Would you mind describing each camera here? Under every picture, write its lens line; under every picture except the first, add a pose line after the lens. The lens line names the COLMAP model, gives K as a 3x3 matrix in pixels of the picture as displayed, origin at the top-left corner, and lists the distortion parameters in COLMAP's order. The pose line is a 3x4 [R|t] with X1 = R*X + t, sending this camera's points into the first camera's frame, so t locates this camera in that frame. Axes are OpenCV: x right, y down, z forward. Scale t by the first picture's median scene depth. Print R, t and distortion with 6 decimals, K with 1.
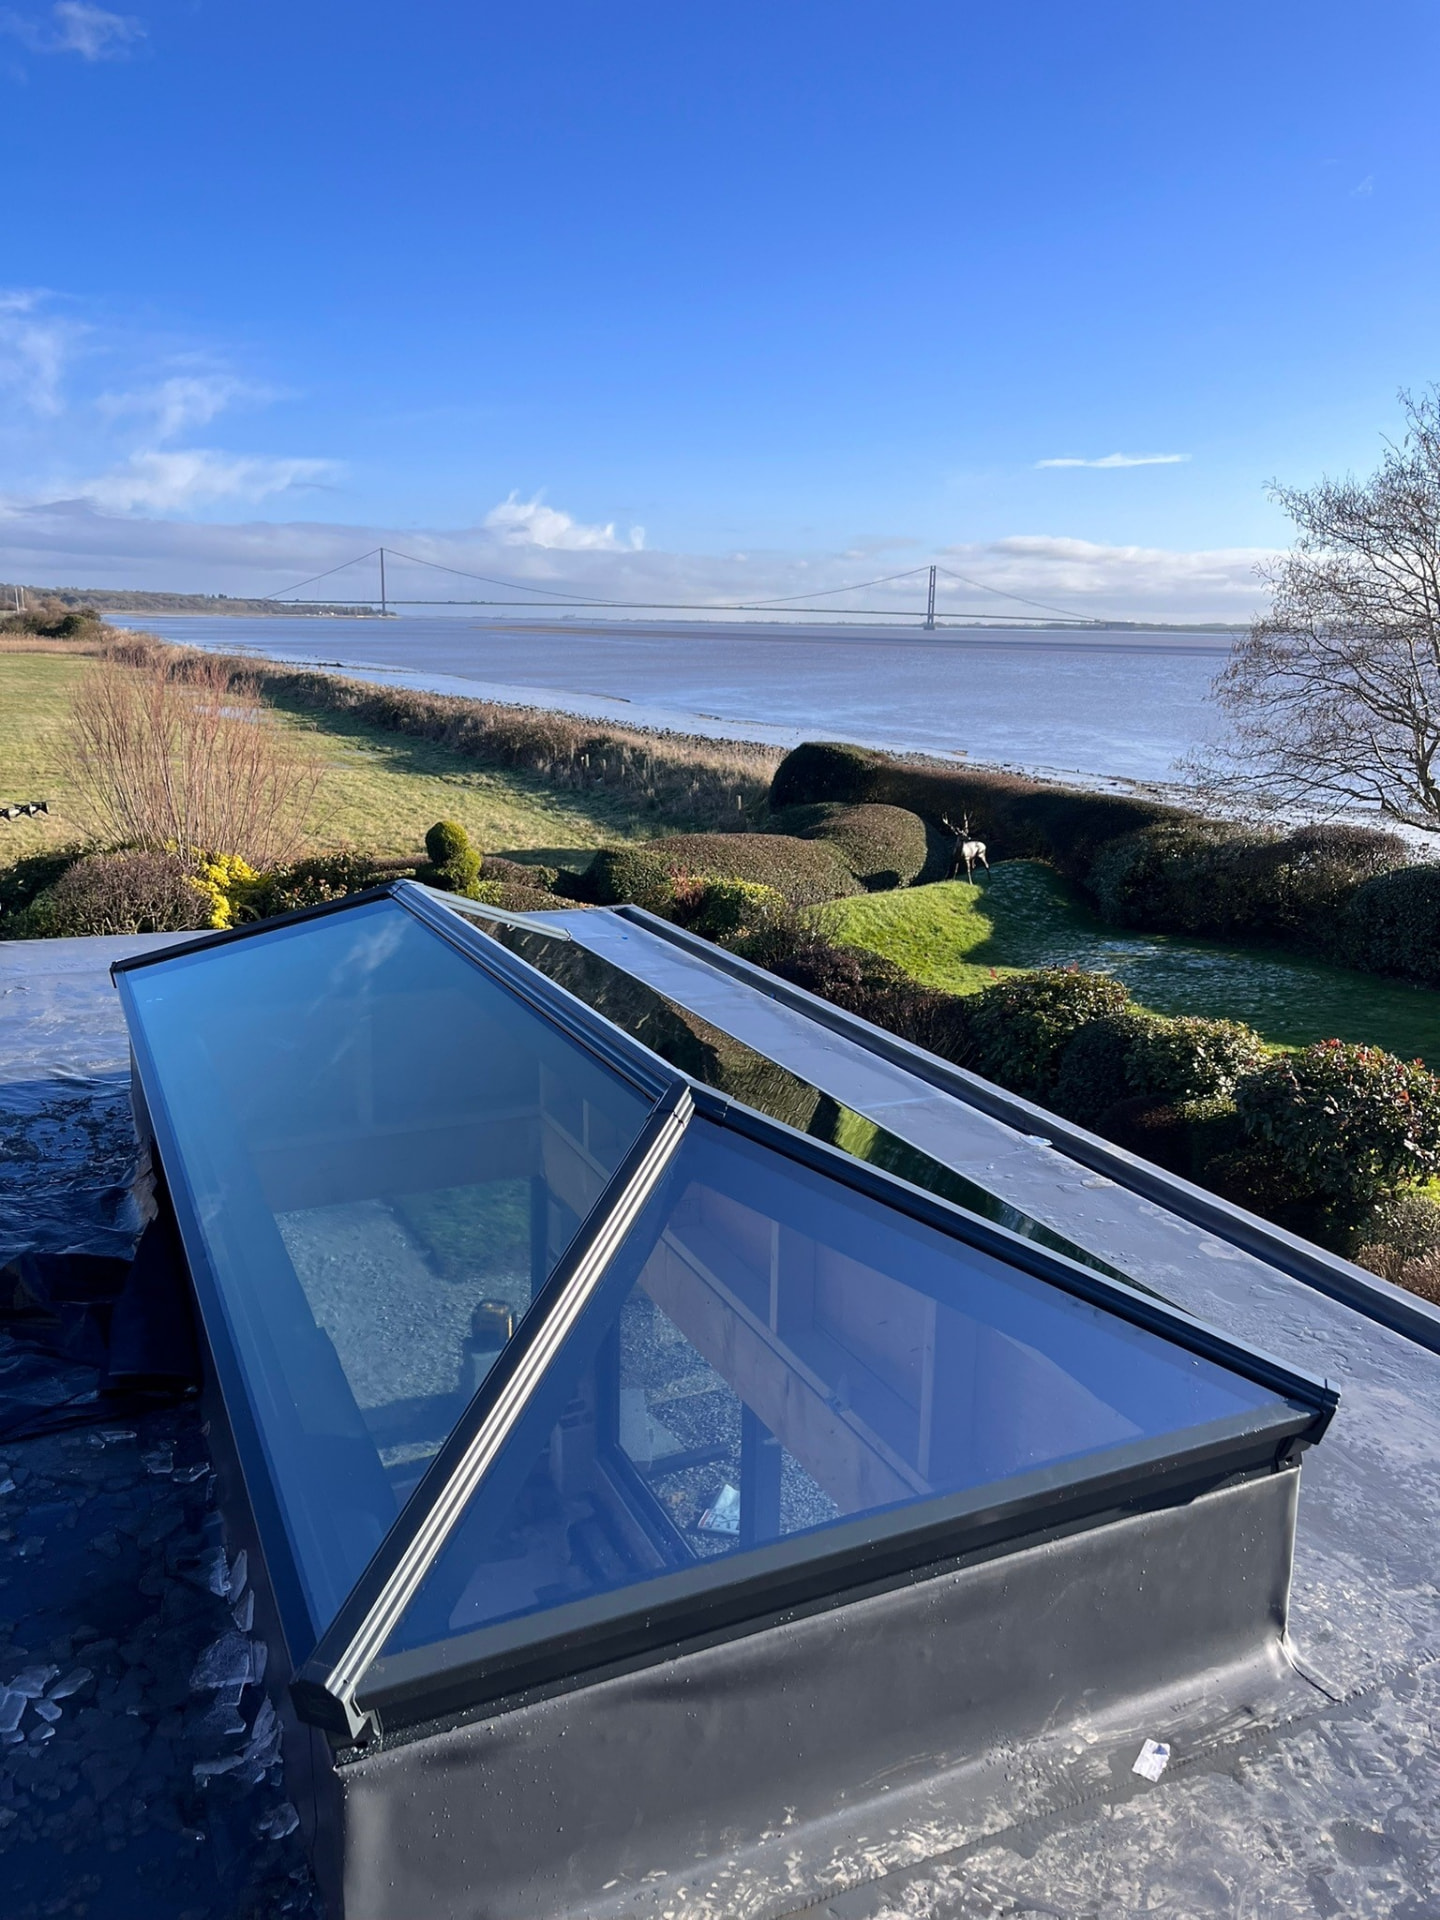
lens RADIAL K [[1435.9, 0, 743.3], [0, 1435.9, 951.1], [0, 0, 1]] dist [0.067553, -0.076200]
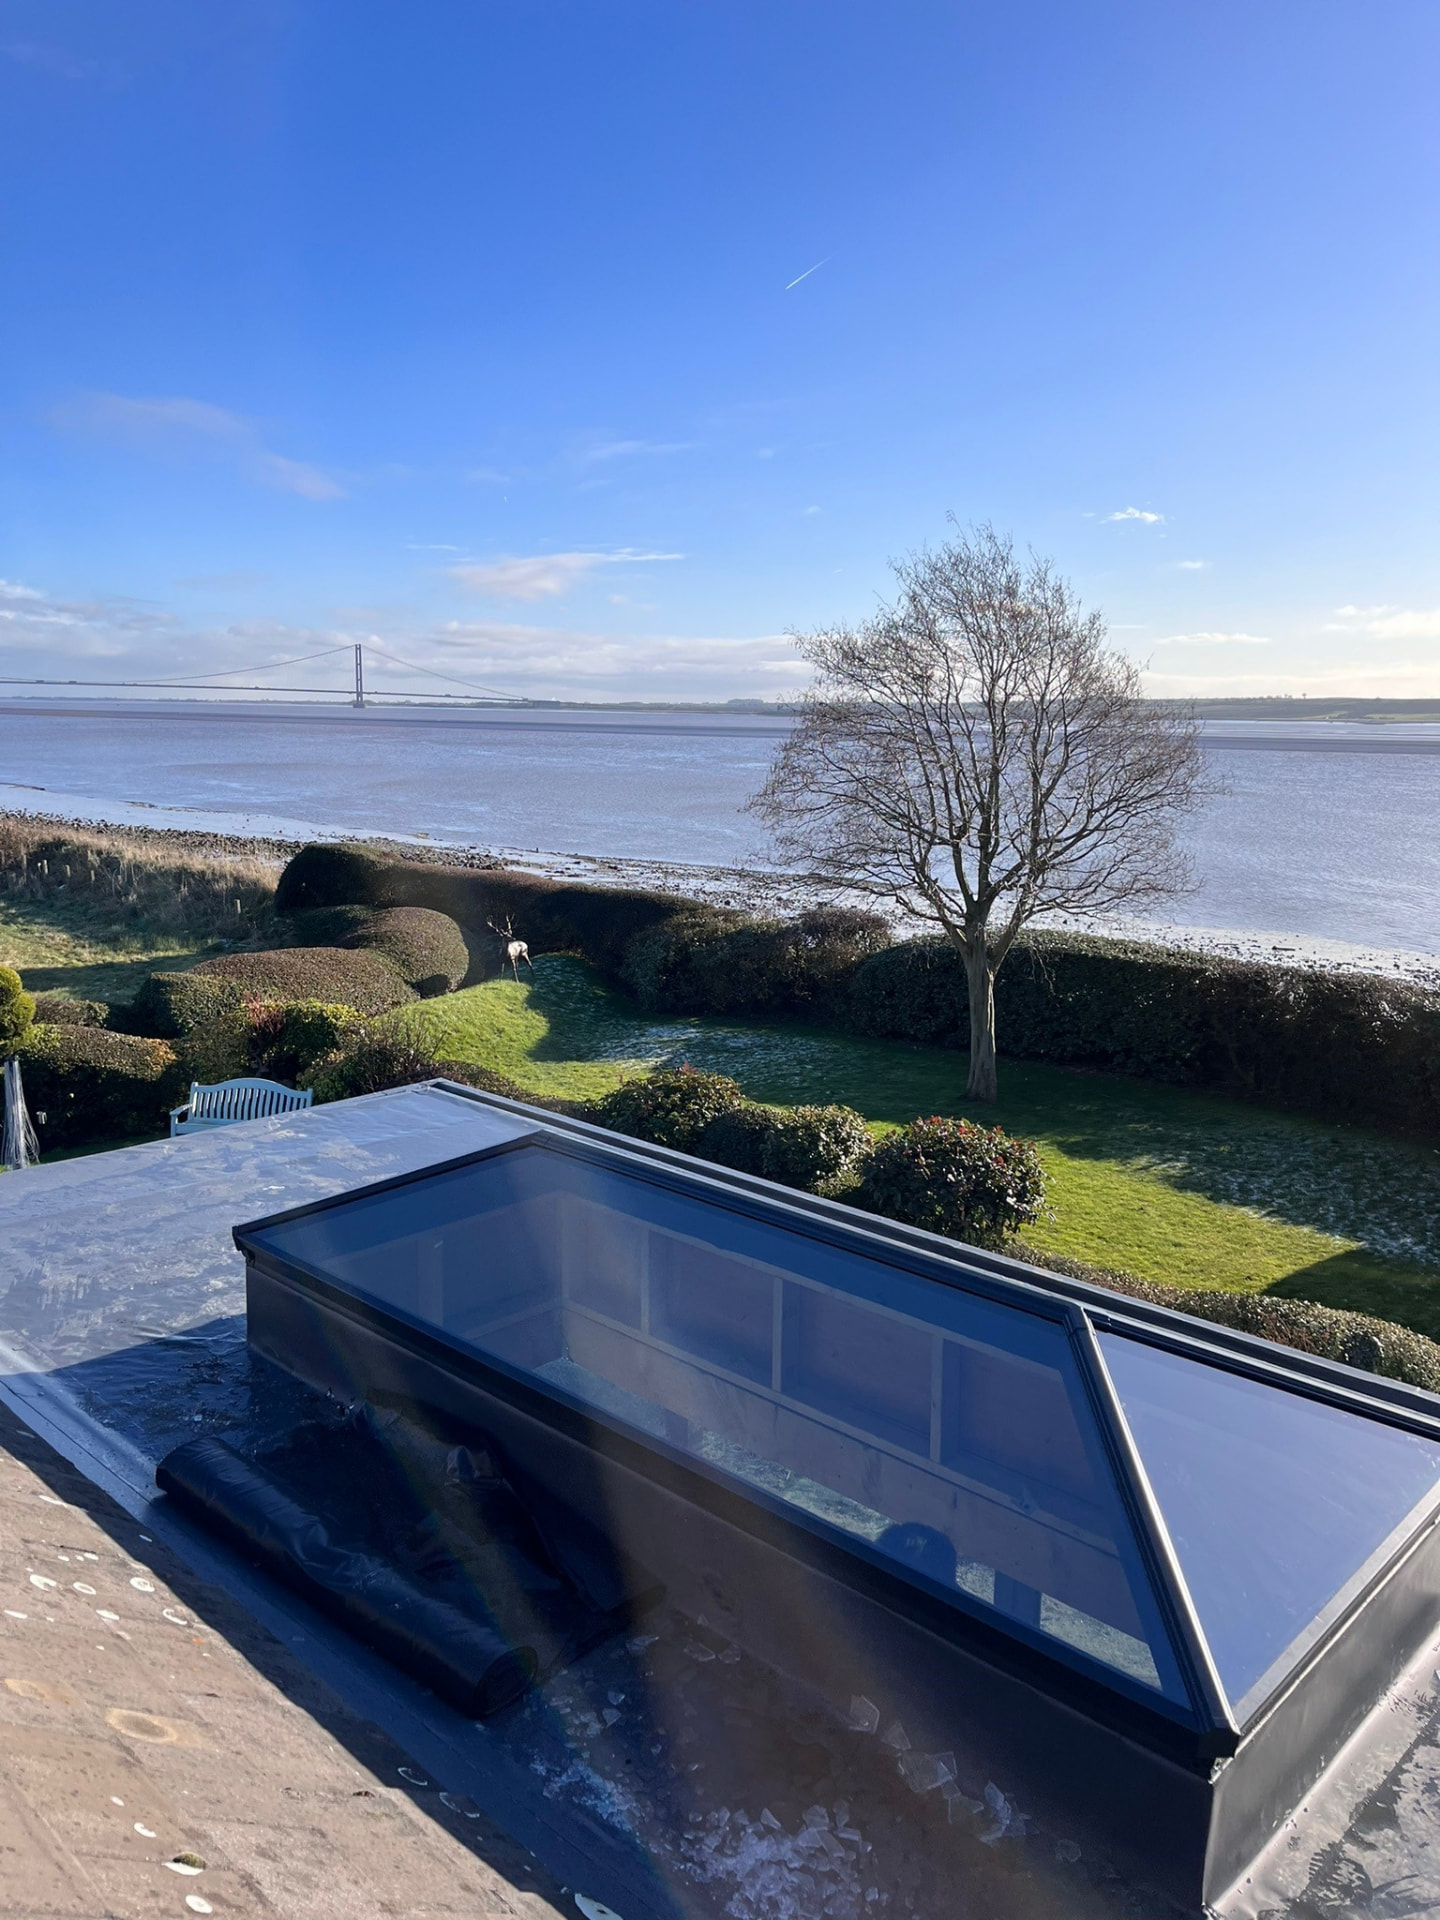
lens RADIAL K [[1435.9, 0, 705.8], [0, 1435.9, 948.0], [0, 0, 1]] dist [0.067553, -0.076200]
pose [[0.935253, -0.062870, 0.348352, -0.114673], [0.081022, 0.995996, -0.037772, -0.031783], [-0.344583, 0.063550, 0.936602, -0.036155]]
